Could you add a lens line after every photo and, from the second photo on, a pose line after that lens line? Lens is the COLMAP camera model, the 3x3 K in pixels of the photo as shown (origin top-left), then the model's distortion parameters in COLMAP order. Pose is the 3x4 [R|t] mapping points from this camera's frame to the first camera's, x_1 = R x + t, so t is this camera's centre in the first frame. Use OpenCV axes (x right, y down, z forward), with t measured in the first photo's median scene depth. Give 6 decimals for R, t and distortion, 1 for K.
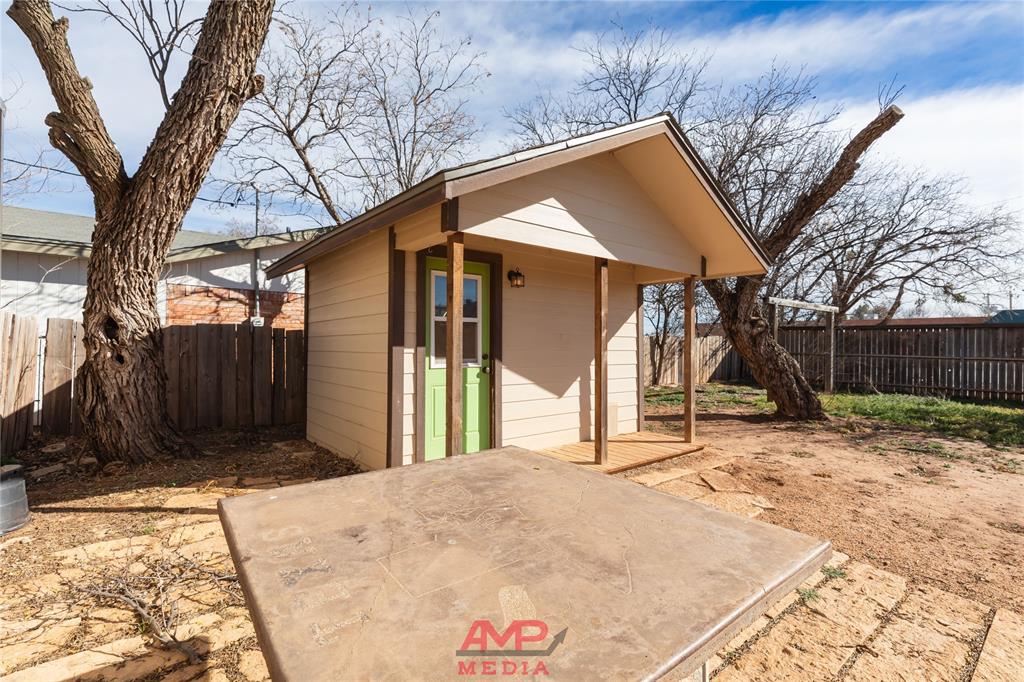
lens RADIAL K [[465.3, 0, 509.0], [0, 465.3, 336.1], [0, 0, 1]] dist [0.001557, 0.000000]
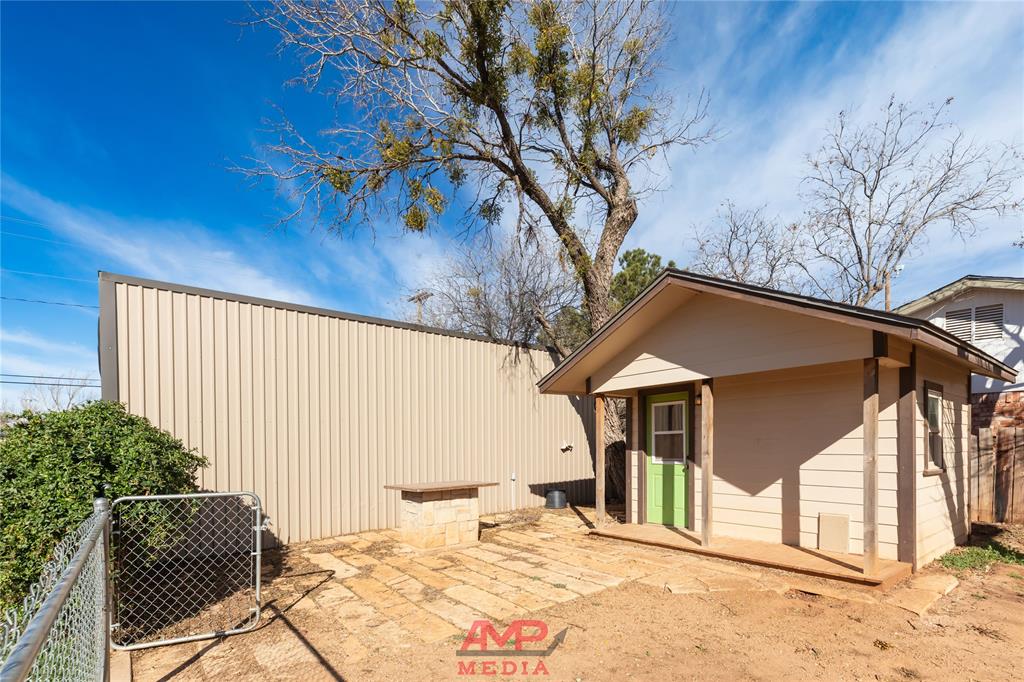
lens RADIAL K [[465.3, 0, 509.0], [0, 465.3, 336.1], [0, 0, 1]] dist [0.001557, 0.000000]
pose [[-0.038445, -0.247423, -0.968145, 1.534169], [0.019237, 0.968498, -0.248277, 0.029422], [0.999076, -0.028169, -0.032474, 0.526213]]
